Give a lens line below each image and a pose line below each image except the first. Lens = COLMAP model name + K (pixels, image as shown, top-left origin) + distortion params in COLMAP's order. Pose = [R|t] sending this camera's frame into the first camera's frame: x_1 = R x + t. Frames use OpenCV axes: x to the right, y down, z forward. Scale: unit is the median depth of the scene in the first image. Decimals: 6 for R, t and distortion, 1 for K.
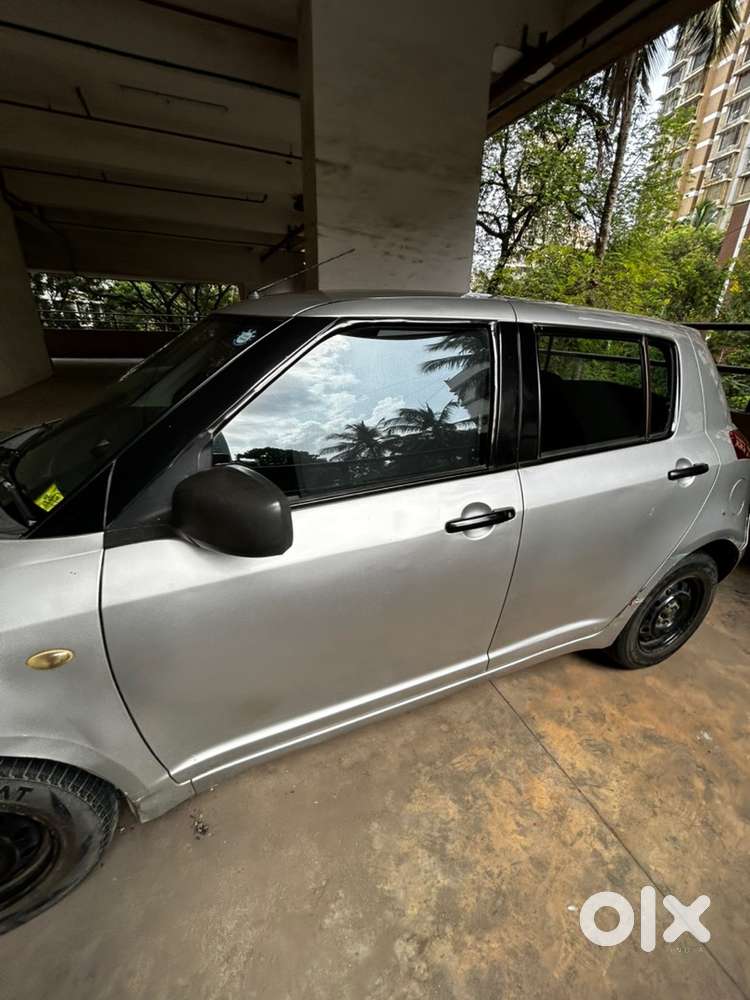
lens RADIAL K [[399.1, 0, 375.0], [0, 399.1, 500.0], [0, 0, 1]] dist [0.010719, -0.005047]
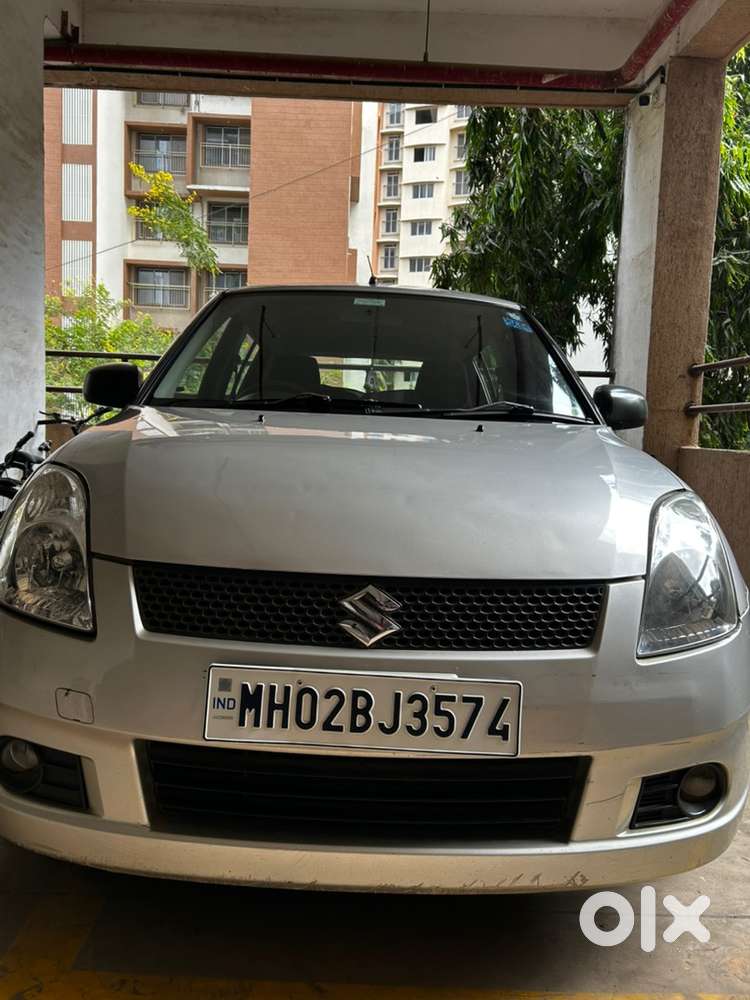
lens RADIAL K [[753.4, 0, 365.0], [0, 753.4, 501.3], [0, 0, 1]] dist [0.016747, -0.003118]
pose [[0.382412, -0.099388, 0.918631, -1.725545], [0.344460, 0.937864, -0.041925, 0.074130], [-0.857384, 0.332464, 0.392886, 0.354969]]
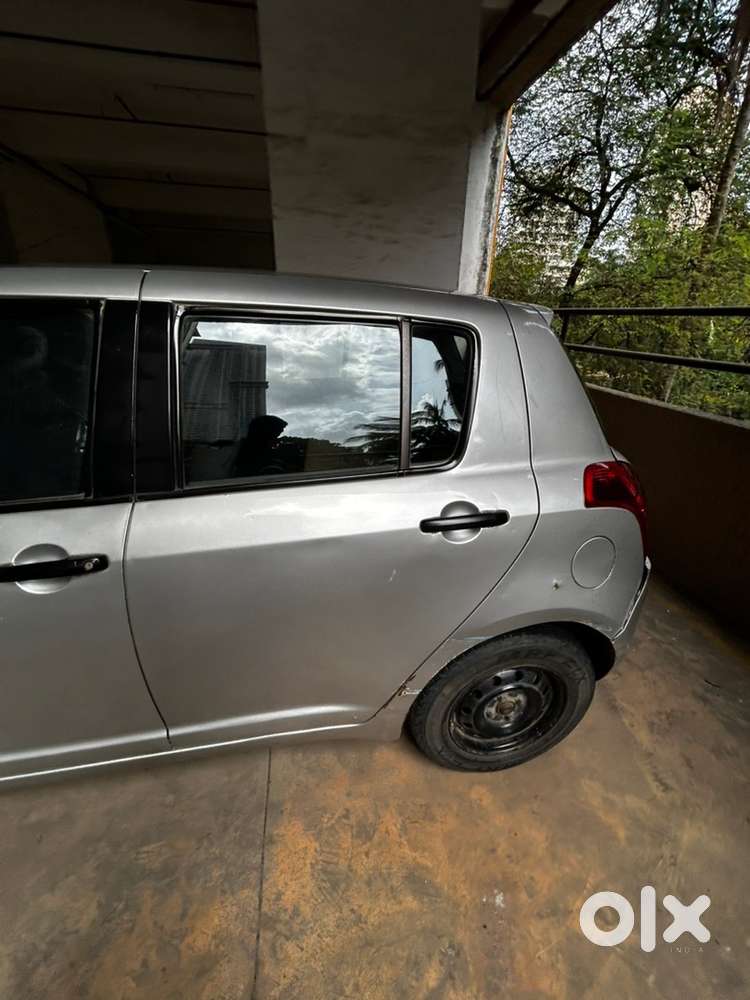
lens RADIAL K [[399.1, 0, 375.0], [0, 399.1, 500.0], [0, 0, 1]] dist [0.010719, -0.005047]
pose [[0.975667, 0.085089, -0.202073, 0.630540], [-0.082035, 0.996353, 0.023456, -0.091350], [0.203332, -0.006308, 0.979090, 0.252726]]
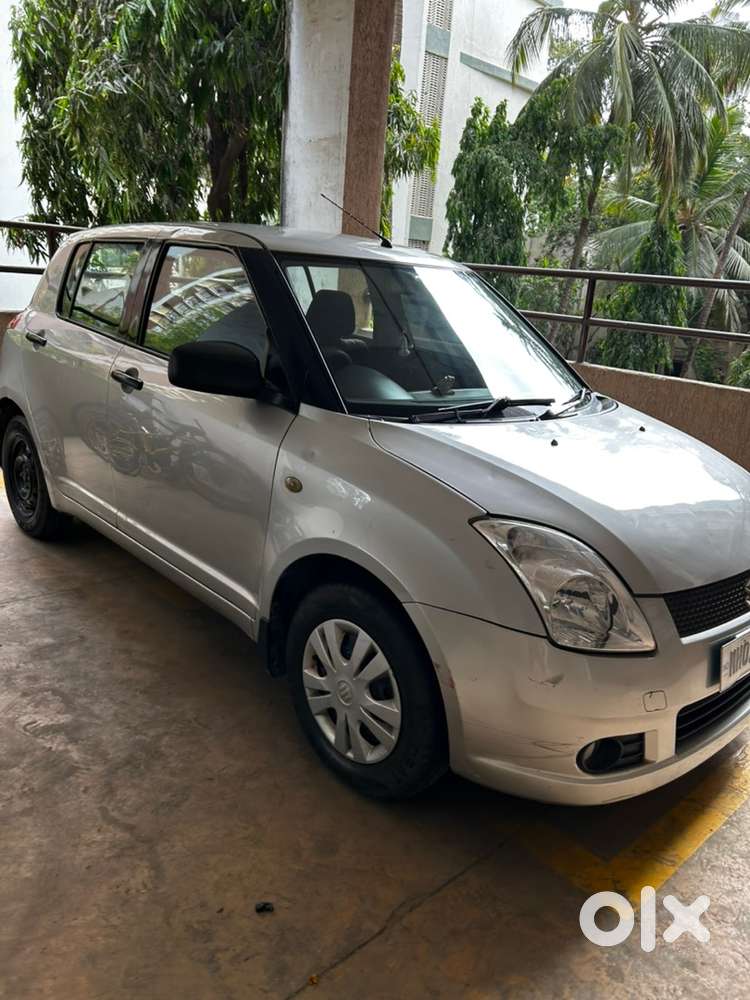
lens RADIAL K [[747.8, 0, 375.6], [0, 747.8, 511.6], [0, 0, 1]] dist [0.026380, -0.006610]
pose [[-0.345283, -0.343331, 0.873443, -1.860612], [0.289333, 0.846407, 0.447081, -0.652936], [-0.892786, 0.407086, -0.192913, 1.370813]]
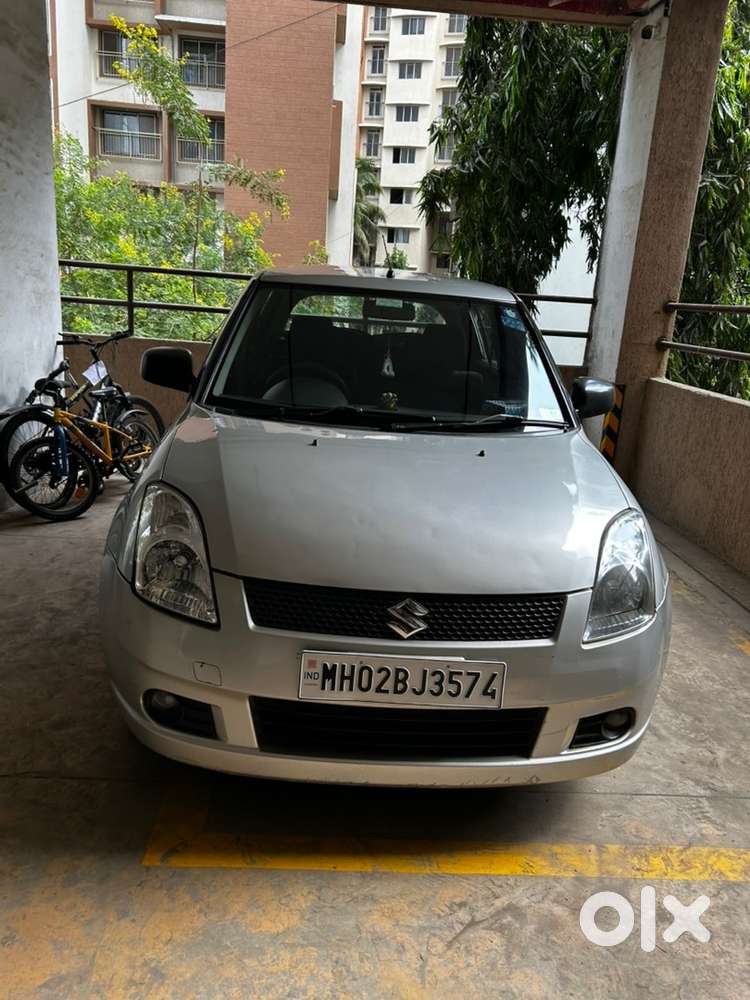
lens RADIAL K [[745.9, 0, 378.3], [0, 745.9, 512.0], [0, 0, 1]] dist [0.055543, -0.057558]
pose [[0.341511, -0.266188, 0.901396, -2.003308], [0.321221, 0.934362, 0.154222, -0.168262], [-0.883282, 0.236879, 0.404600, 0.241636]]
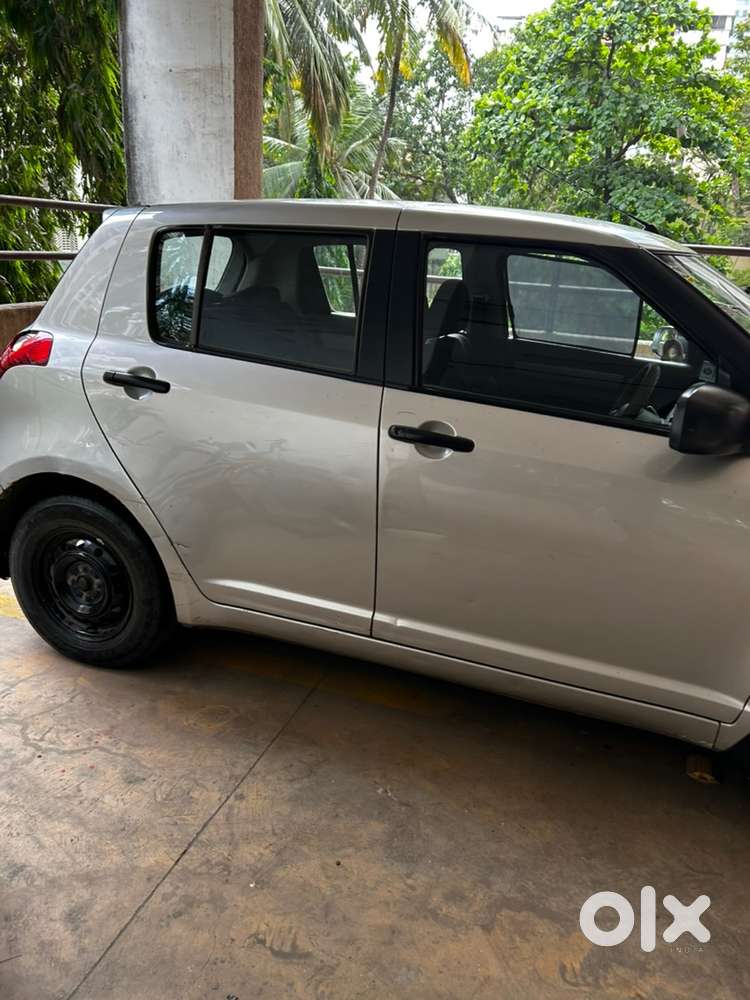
lens RADIAL K [[762.9, 0, 375.0], [0, 762.9, 500.0], [0, 0, 1]] dist [0.030580, -0.002372]
pose [[-0.742412, -0.287257, 0.605234, -0.858551], [0.187362, 0.778334, 0.599242, -0.954411], [-0.643211, 0.558282, -0.524023, 2.118461]]
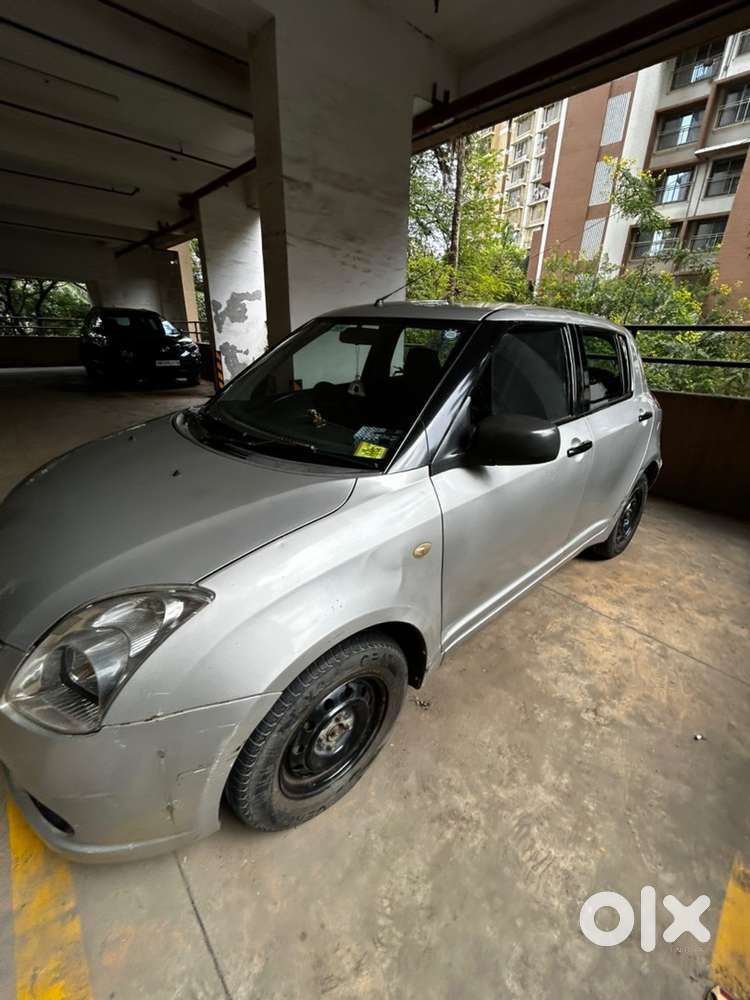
lens RADIAL K [[401.8, 0, 376.1], [0, 401.8, 500.5], [0, 0, 1]] dist [0.000053, -0.000453]
pose [[0.944193, -0.133077, 0.301314, -0.630408], [0.134504, 0.990782, 0.016106, 0.075560], [-0.300680, 0.025321, 0.953389, -0.168873]]
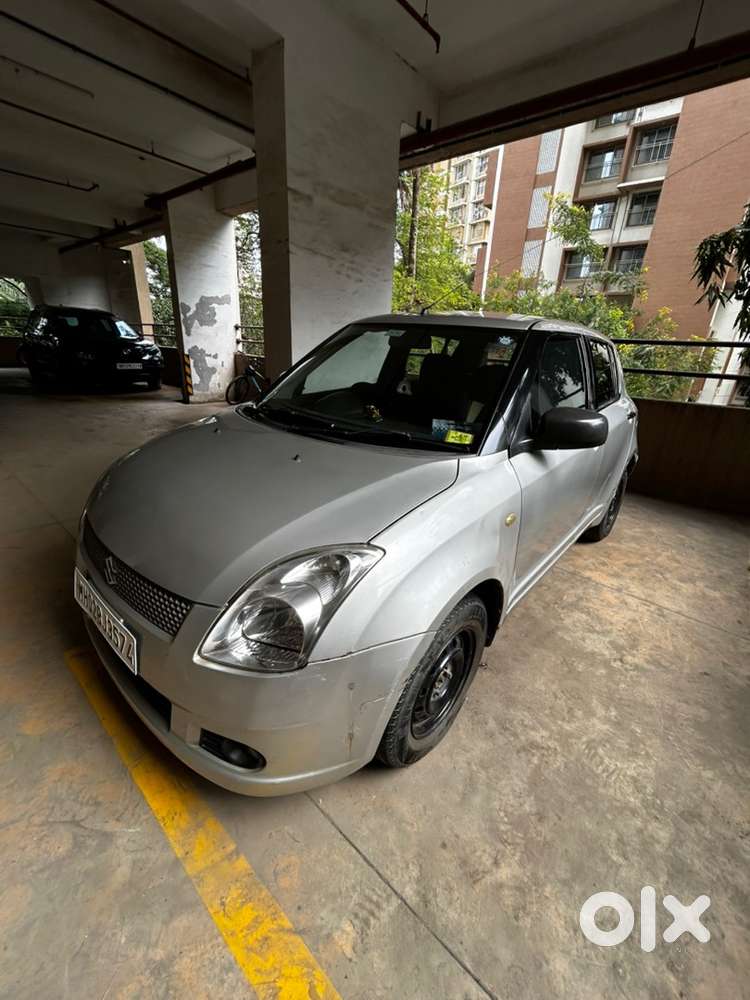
lens RADIAL K [[401.8, 0, 376.1], [0, 401.8, 500.5], [0, 0, 1]] dist [0.000053, -0.000453]
pose [[0.898026, -0.148967, 0.413955, -0.931606], [0.156476, 0.987553, 0.015928, 0.087463], [-0.411175, 0.050470, 0.910158, -0.170242]]
